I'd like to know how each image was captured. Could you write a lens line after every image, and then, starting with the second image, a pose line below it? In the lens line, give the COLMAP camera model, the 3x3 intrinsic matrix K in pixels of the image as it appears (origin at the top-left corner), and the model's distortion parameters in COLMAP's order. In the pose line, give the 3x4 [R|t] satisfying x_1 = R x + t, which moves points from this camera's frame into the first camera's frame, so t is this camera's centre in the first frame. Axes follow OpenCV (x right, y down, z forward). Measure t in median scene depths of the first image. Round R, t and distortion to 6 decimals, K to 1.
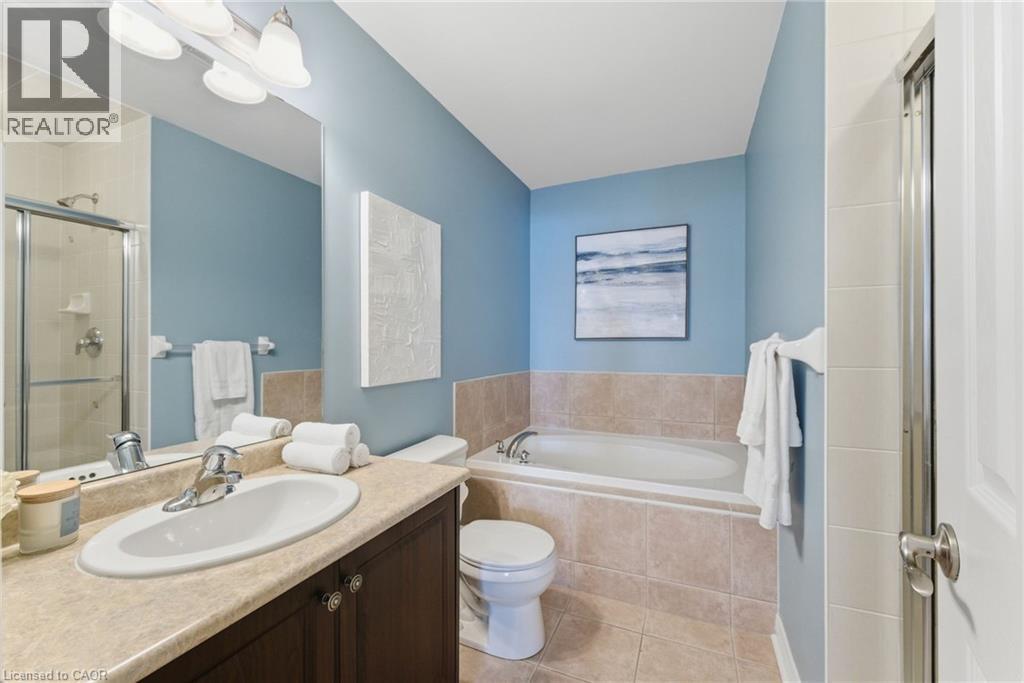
lens RADIAL K [[426.8, 0, 512.4], [0, 426.8, 339.0], [0, 0, 1]] dist [0.000497, 0.000050]
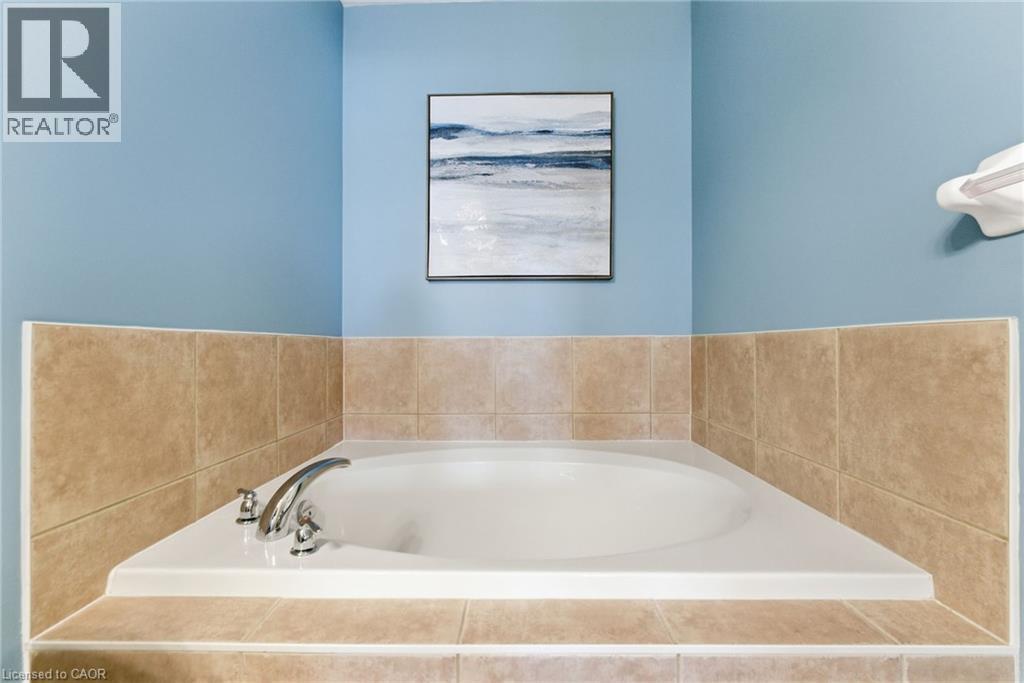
lens RADIAL K [[426.8, 0, 512.4], [0, 426.8, 339.0], [0, 0, 1]] dist [0.000497, 0.000050]
pose [[0.927187, -0.000582, 0.374598, 0.044385], [0.001904, 0.999993, -0.003158, 0.088741], [-0.374594, 0.003642, 0.927182, 0.477599]]
